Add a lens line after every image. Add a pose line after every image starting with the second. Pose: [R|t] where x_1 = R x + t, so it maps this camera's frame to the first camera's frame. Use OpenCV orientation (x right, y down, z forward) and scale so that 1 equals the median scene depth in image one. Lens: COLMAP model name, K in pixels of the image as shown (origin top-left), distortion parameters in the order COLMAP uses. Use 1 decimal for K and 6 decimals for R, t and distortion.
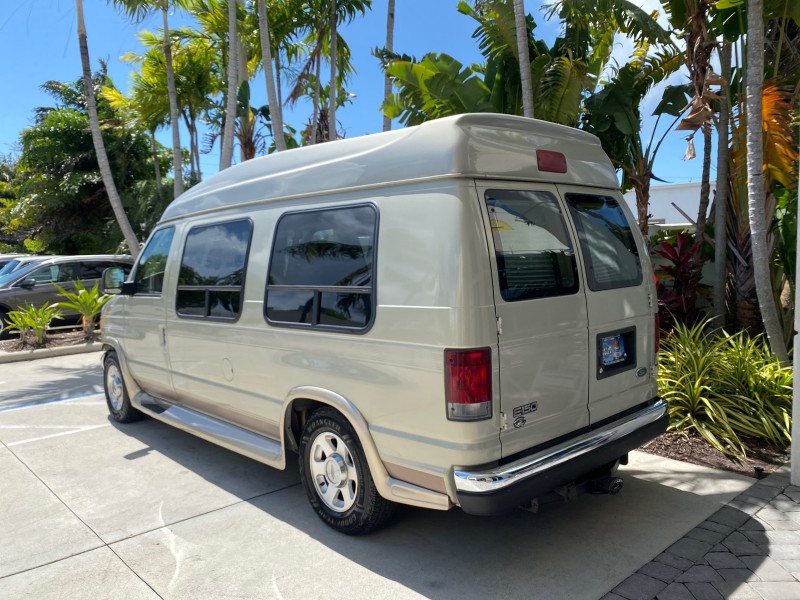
lens RADIAL K [[618.5, 0, 398.0], [0, 618.5, 299.6], [0, 0, 1]] dist [0.004519, -0.002781]
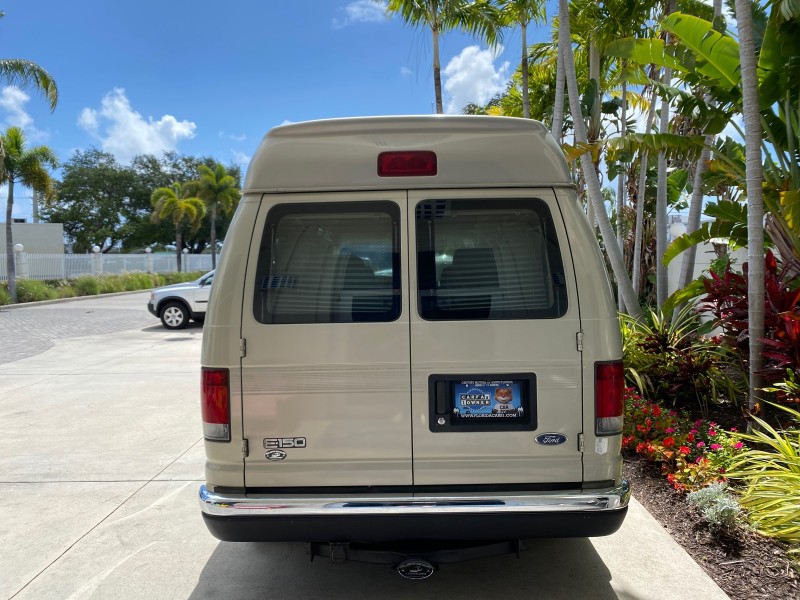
lens RADIAL K [[616.5, 0, 399.7], [0, 616.5, 295.2], [0, 0, 1]] dist [0.006115, 0.001946]
pose [[0.732647, 0.052693, -0.678566, 0.674799], [-0.056458, 0.998268, 0.016561, -0.047301], [0.678263, 0.026177, 0.734353, 0.314608]]
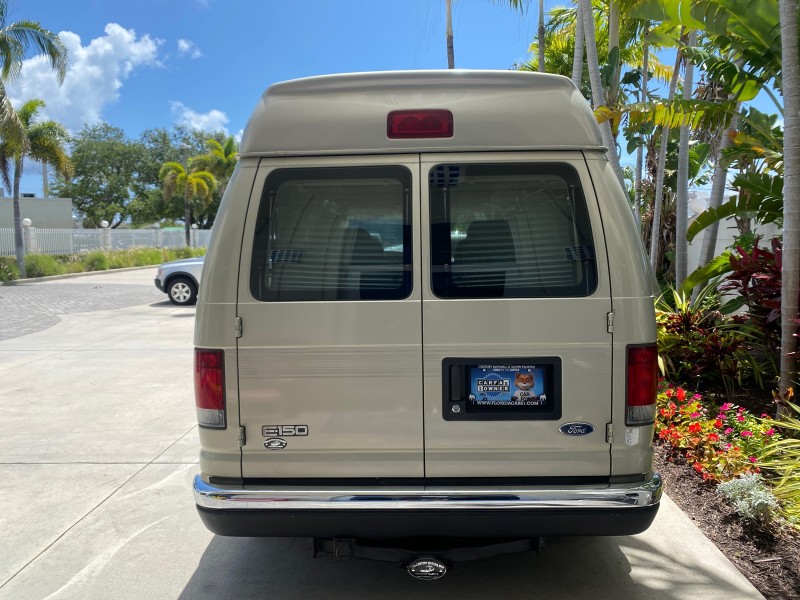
lens RADIAL K [[617.3, 0, 400.4], [0, 617.3, 296.2], [0, 0, 1]] dist [0.005397, -0.000611]
pose [[0.722170, 0.082832, -0.686738, 0.632721], [-0.060381, 0.996563, 0.056706, -0.044648], [0.689075, 0.000514, 0.724690, 0.358359]]
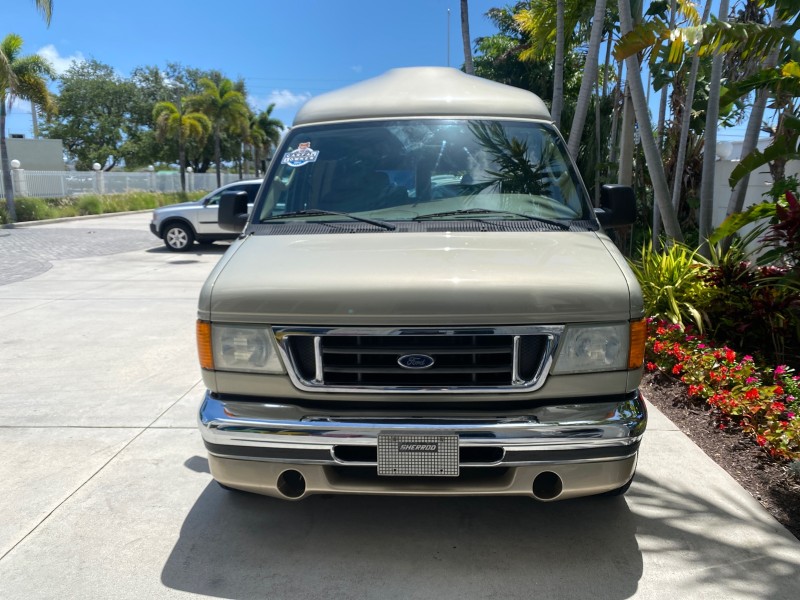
lens RADIAL K [[617.1, 0, 399.6], [0, 617.1, 298.7], [0, 0, 1]] dist [0.006061, -0.001088]
pose [[0.723182, 0.148699, -0.674460, 0.523392], [-0.066882, 0.987036, 0.145899, -0.039002], [0.687411, -0.060403, 0.723752, 0.415471]]
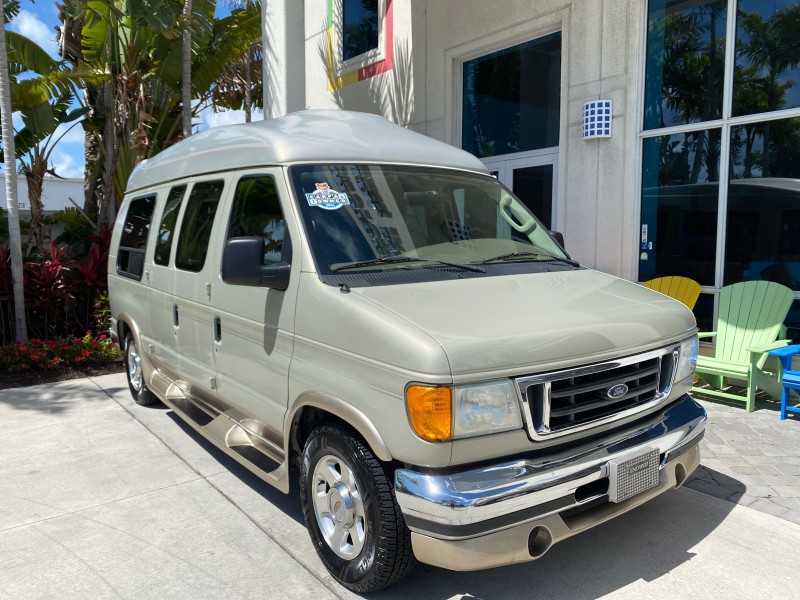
lens RADIAL K [[617.3, 0, 400.4], [0, 617.3, 296.2], [0, 0, 1]] dist [0.005397, -0.000611]
pose [[0.996758, 0.038209, -0.070806, -0.037883], [-0.035826, 0.998758, 0.034635, -0.007774], [0.072042, -0.031986, 0.996889, 0.191687]]
